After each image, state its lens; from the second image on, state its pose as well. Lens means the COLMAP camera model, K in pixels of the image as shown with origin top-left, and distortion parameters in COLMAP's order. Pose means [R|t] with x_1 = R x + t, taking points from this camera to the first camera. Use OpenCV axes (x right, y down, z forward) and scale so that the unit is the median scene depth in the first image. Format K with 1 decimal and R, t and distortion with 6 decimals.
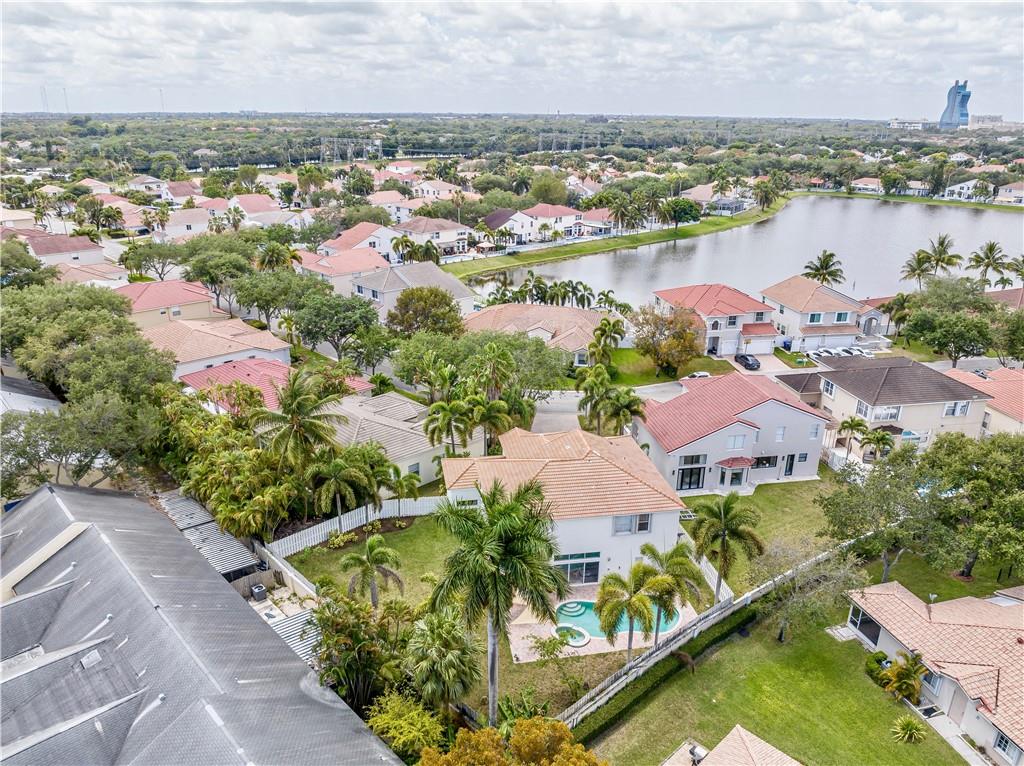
lens RADIAL K [[743.5, 0, 481.8], [0, 743.5, 385.7], [0, 0, 1]] dist [-0.049325, 0.002138]
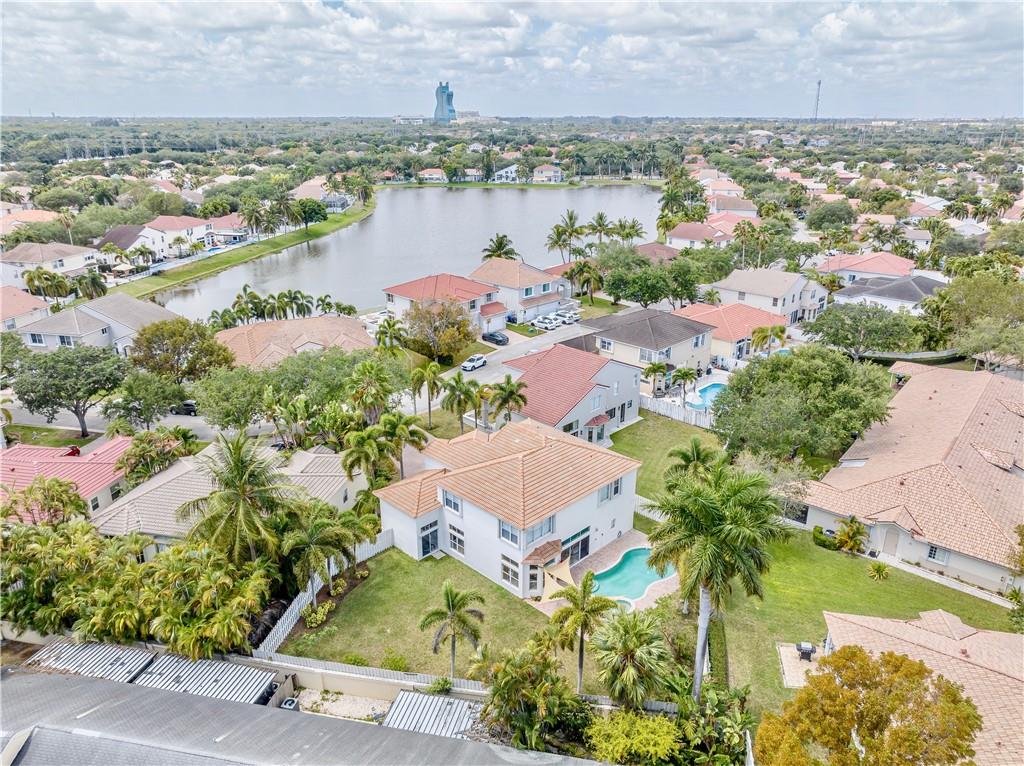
lens RADIAL K [[723.6, 0, 505.5], [0, 723.6, 380.3], [0, 0, 1]] dist [-0.051022, 0.043330]
pose [[0.799389, -0.206570, 0.564187, -0.120471], [0.205957, 0.976356, 0.065662, -0.018779], [-0.564411, 0.063708, 0.823032, 0.048517]]
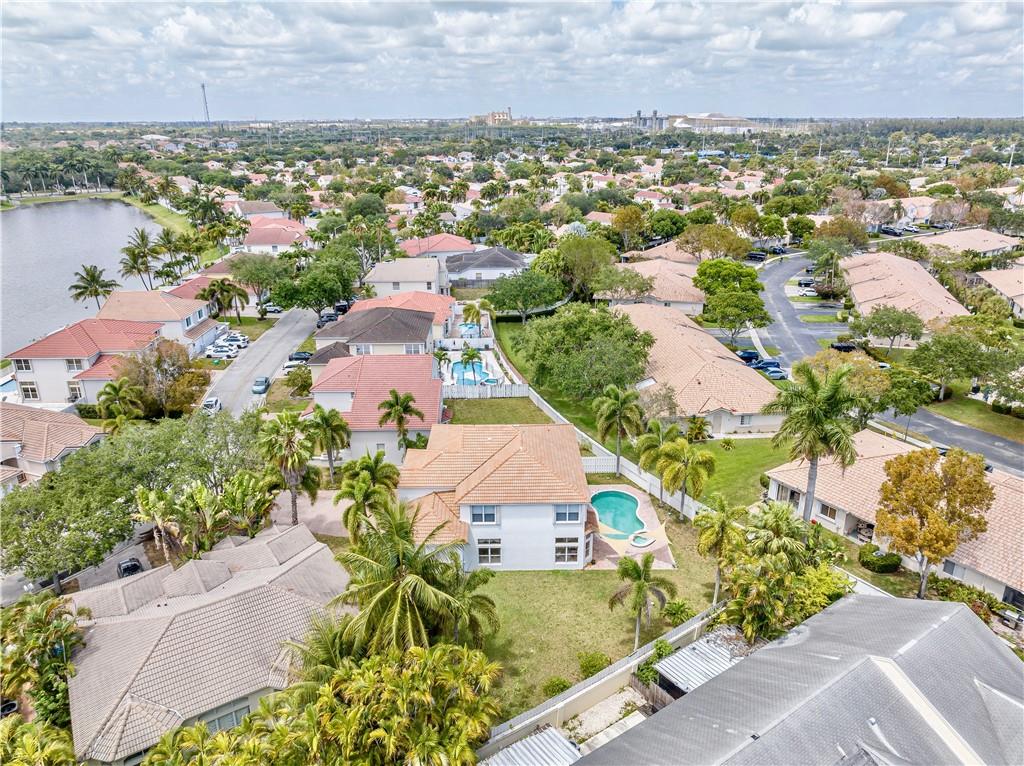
lens RADIAL K [[723.6, 0, 505.5], [0, 723.6, 380.3], [0, 0, 1]] dist [-0.051022, 0.043330]
pose [[0.112225, -0.337726, 0.934530, -0.219565], [0.340445, 0.896620, 0.283143, -0.075153], [-0.933543, 0.286381, 0.215601, 0.204241]]
